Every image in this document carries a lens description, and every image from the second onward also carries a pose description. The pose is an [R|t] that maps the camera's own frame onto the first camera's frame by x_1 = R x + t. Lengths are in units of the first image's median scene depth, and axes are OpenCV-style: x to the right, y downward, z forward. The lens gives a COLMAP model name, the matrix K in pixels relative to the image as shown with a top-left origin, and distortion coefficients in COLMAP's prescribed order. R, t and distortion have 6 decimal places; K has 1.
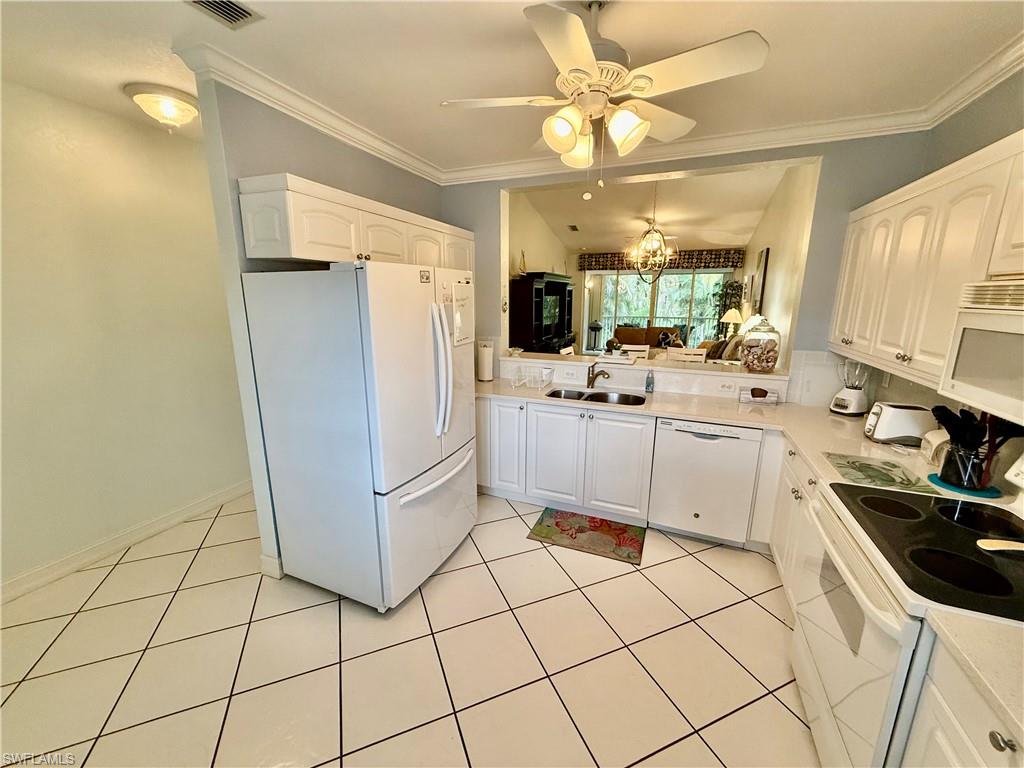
lens RADIAL K [[407.6, 0, 510.1], [0, 407.6, 385.1], [0, 0, 1]] dist [-0.000835, 0.000166]
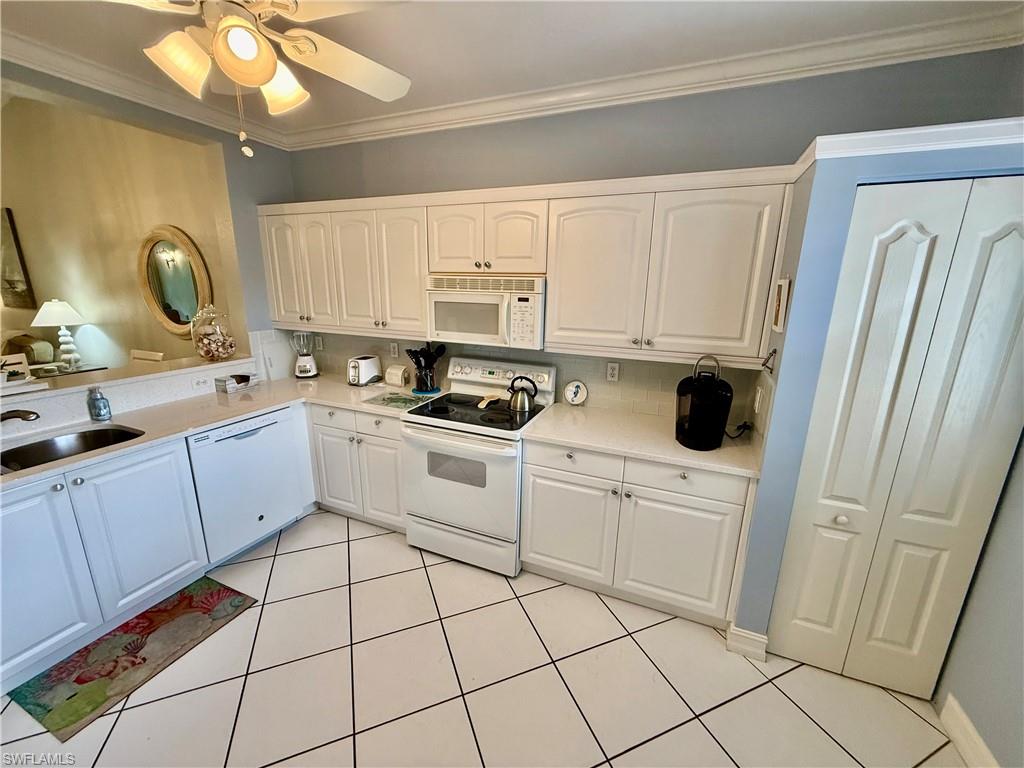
lens RADIAL K [[413.0, 0, 512.0], [0, 413.0, 384.0], [0, 0, 1]] dist [0.001481, 0.000390]
pose [[0.012078, -0.247729, 0.968754, -0.383300], [0.199668, 0.949911, 0.240421, -0.086059], [-0.979789, 0.190525, 0.060937, 0.326976]]
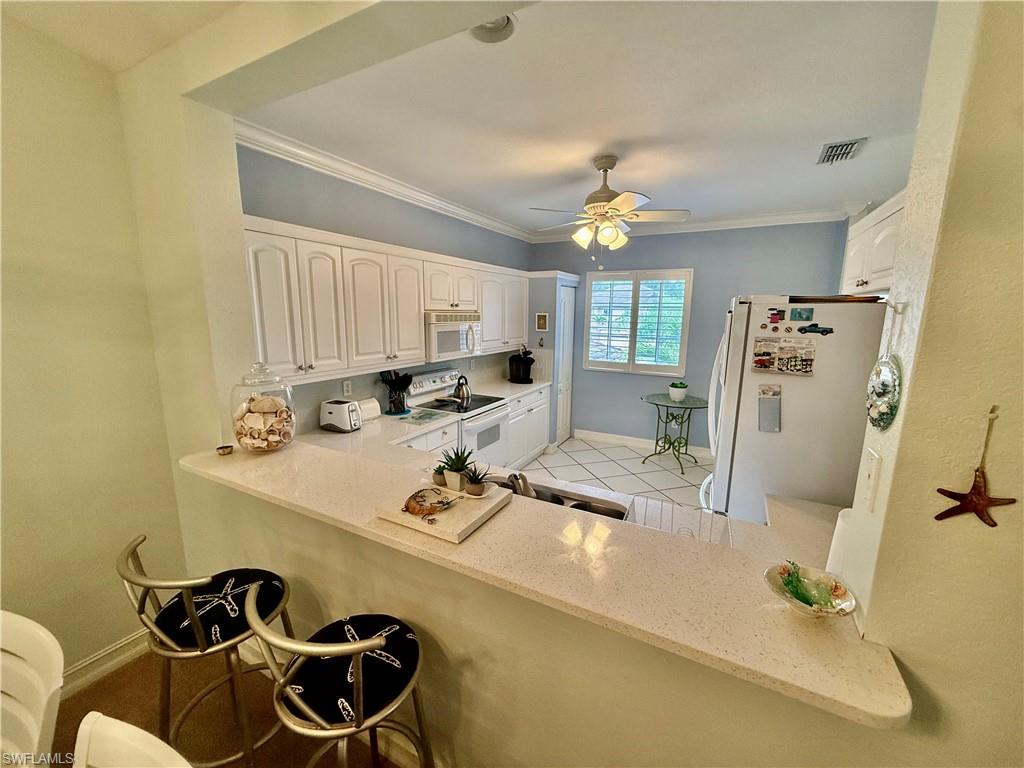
lens RADIAL K [[407.6, 0, 510.1], [0, 407.6, 385.1], [0, 0, 1]] dist [-0.000835, 0.000166]
pose [[-0.994012, -0.032108, 0.104448, 0.226476], [0.010520, 0.923296, 0.383945, -0.400361], [-0.108764, 0.382745, -0.917429, 1.708267]]
